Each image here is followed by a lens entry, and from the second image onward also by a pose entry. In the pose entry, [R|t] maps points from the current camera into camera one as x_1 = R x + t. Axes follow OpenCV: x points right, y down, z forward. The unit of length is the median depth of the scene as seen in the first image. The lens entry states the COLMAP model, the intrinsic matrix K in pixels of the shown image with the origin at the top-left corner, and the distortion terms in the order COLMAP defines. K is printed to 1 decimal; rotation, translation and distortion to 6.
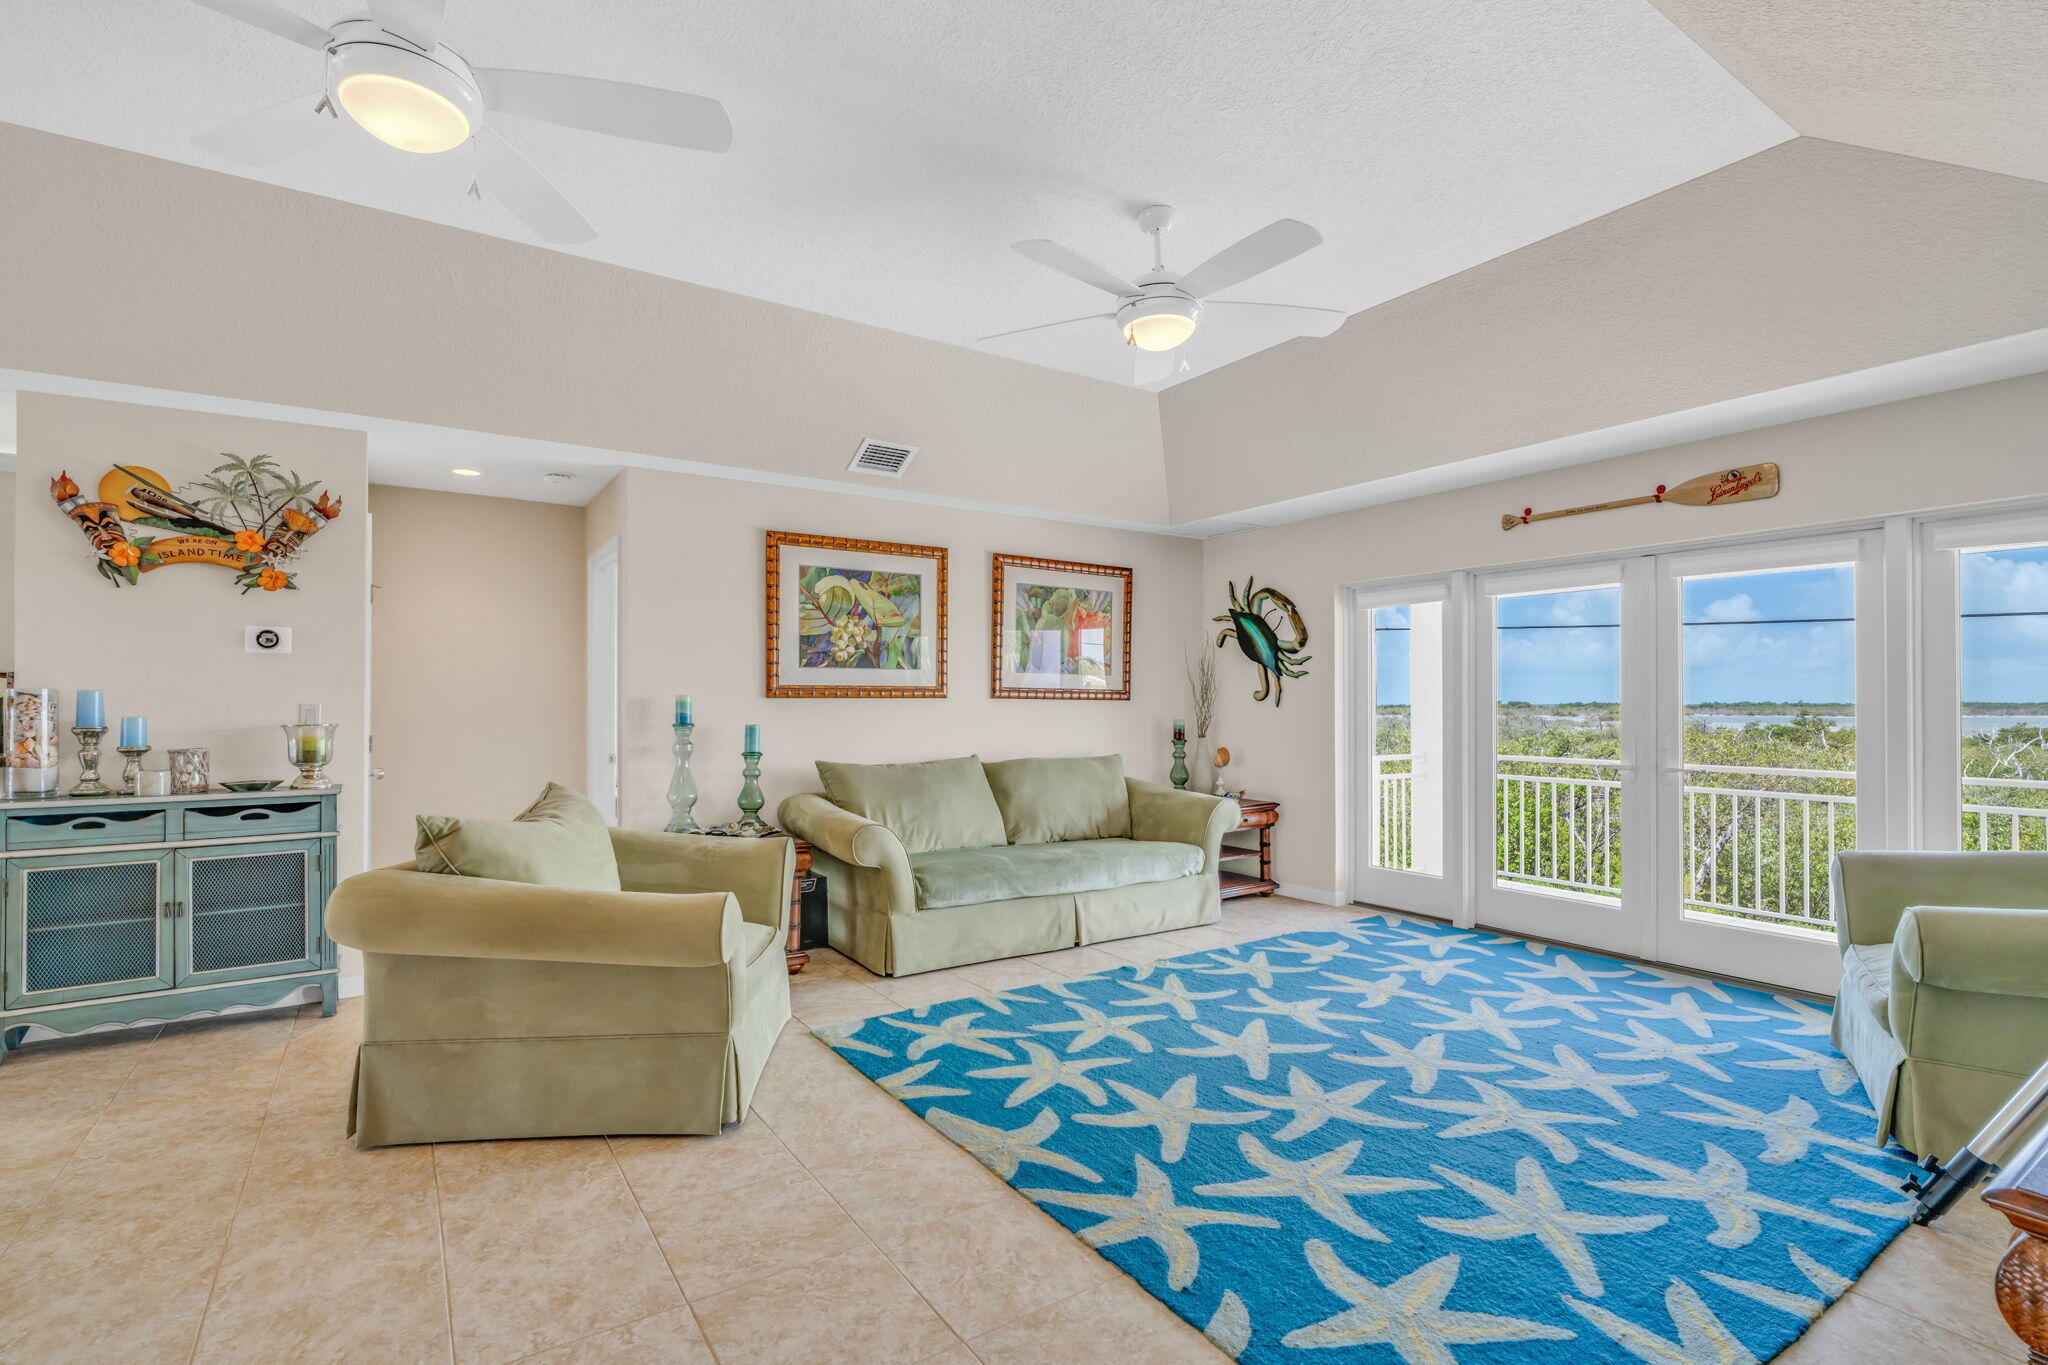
lens RADIAL K [[918.7, 0, 962.8], [0, 918.7, 703.7], [0, 0, 1]] dist [0.000071, 0.000508]
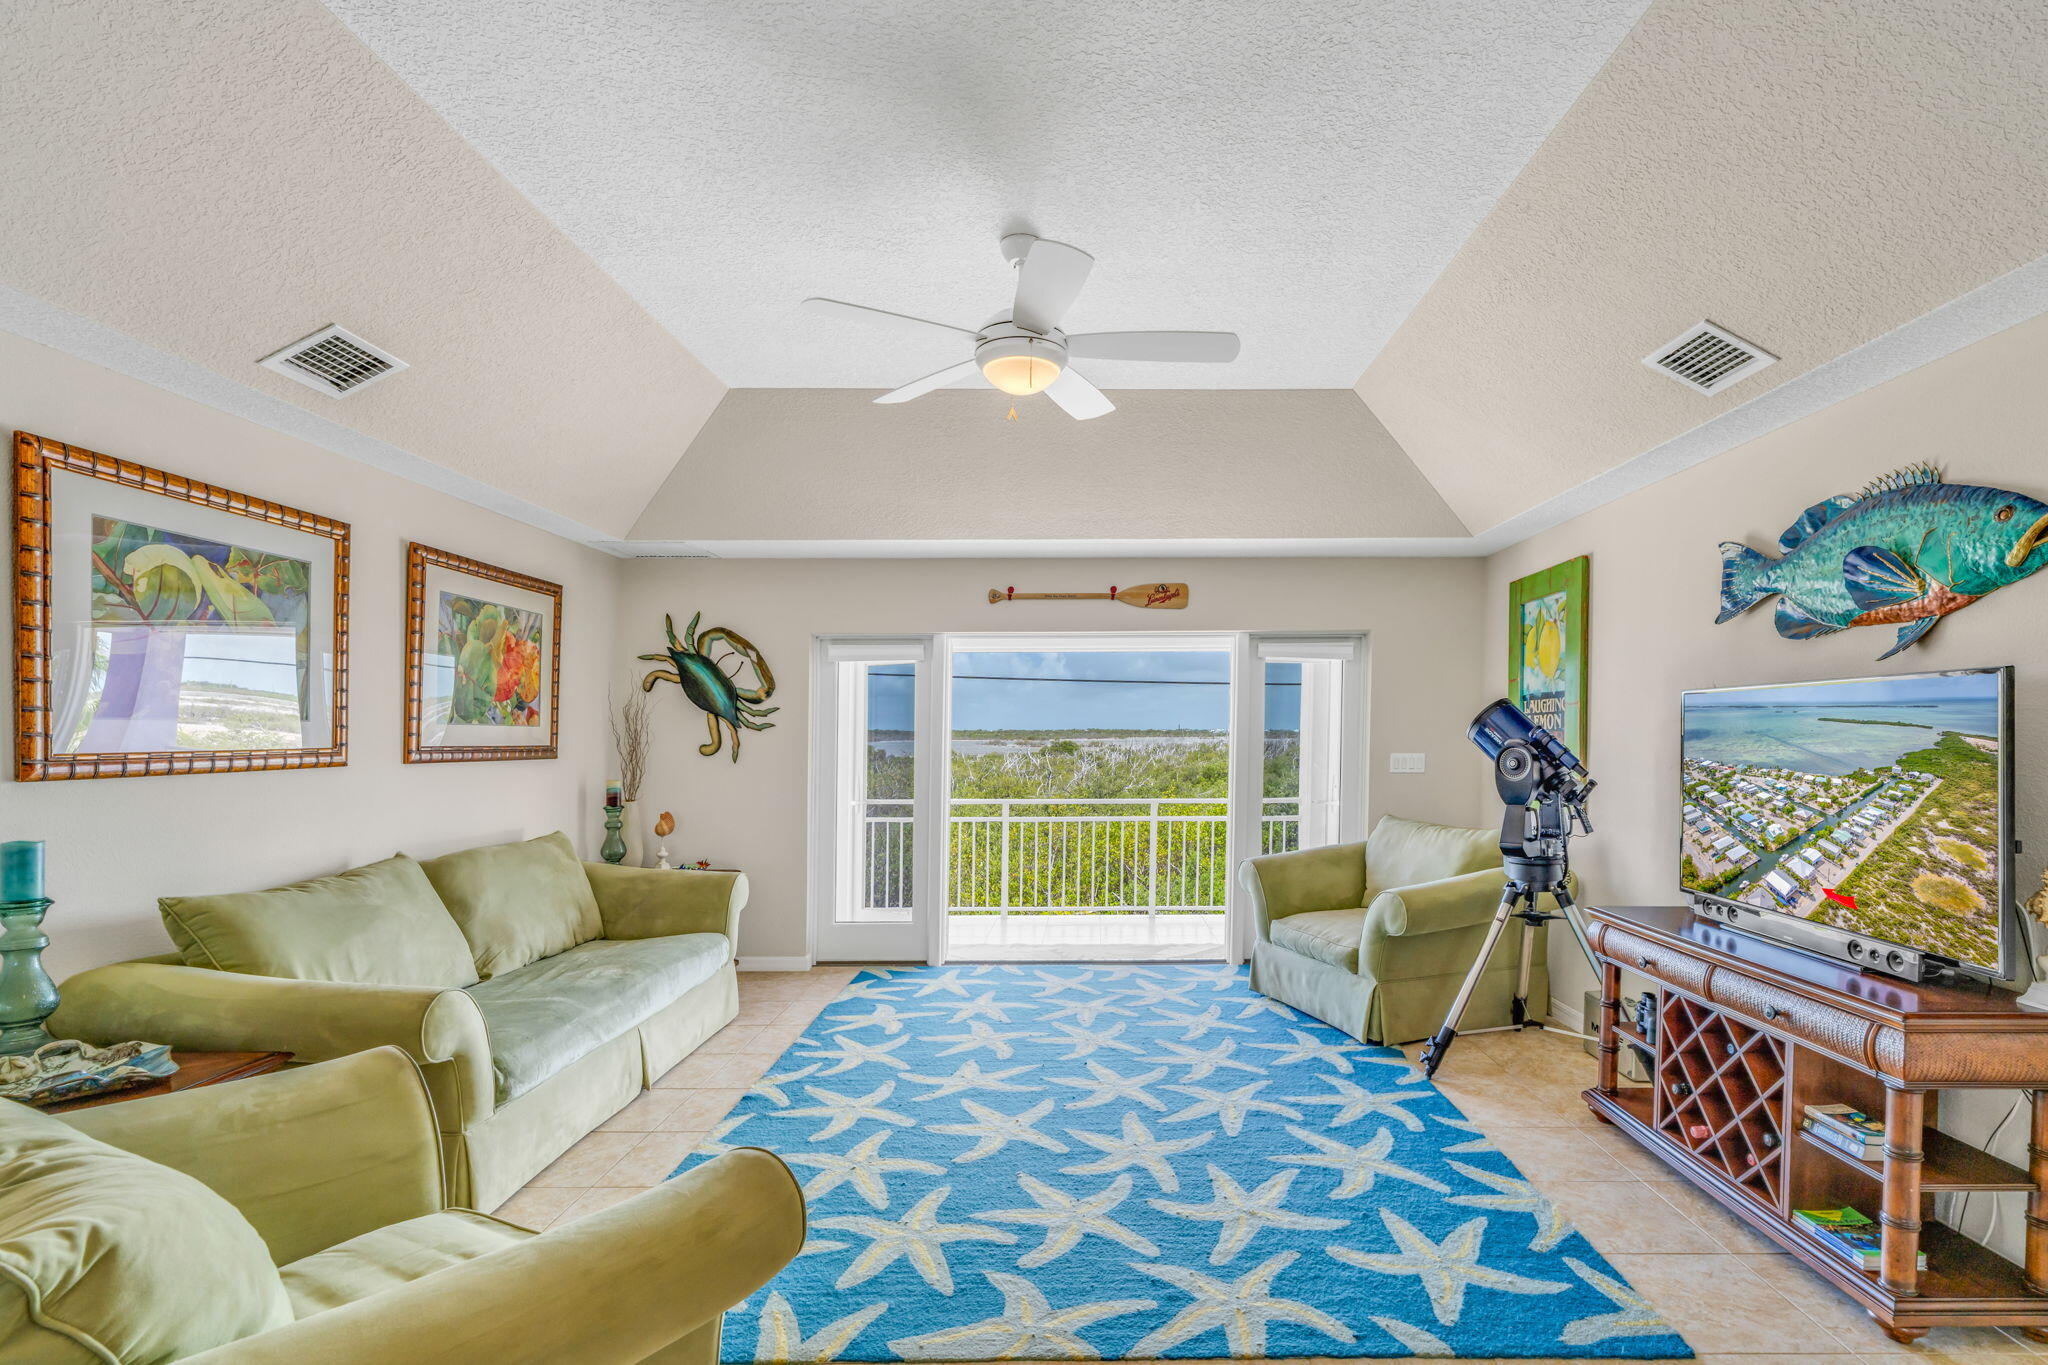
lens RADIAL K [[973.4, 0, 1074.9], [0, 973.4, 746.0], [0, 0, 1]] dist [0.000280, 0.000337]
pose [[0.540000, -0.014652, 0.841537, -0.321091], [0.006346, 0.999891, 0.013337, -0.026751], [-0.841641, -0.001862, 0.540034, 0.245888]]
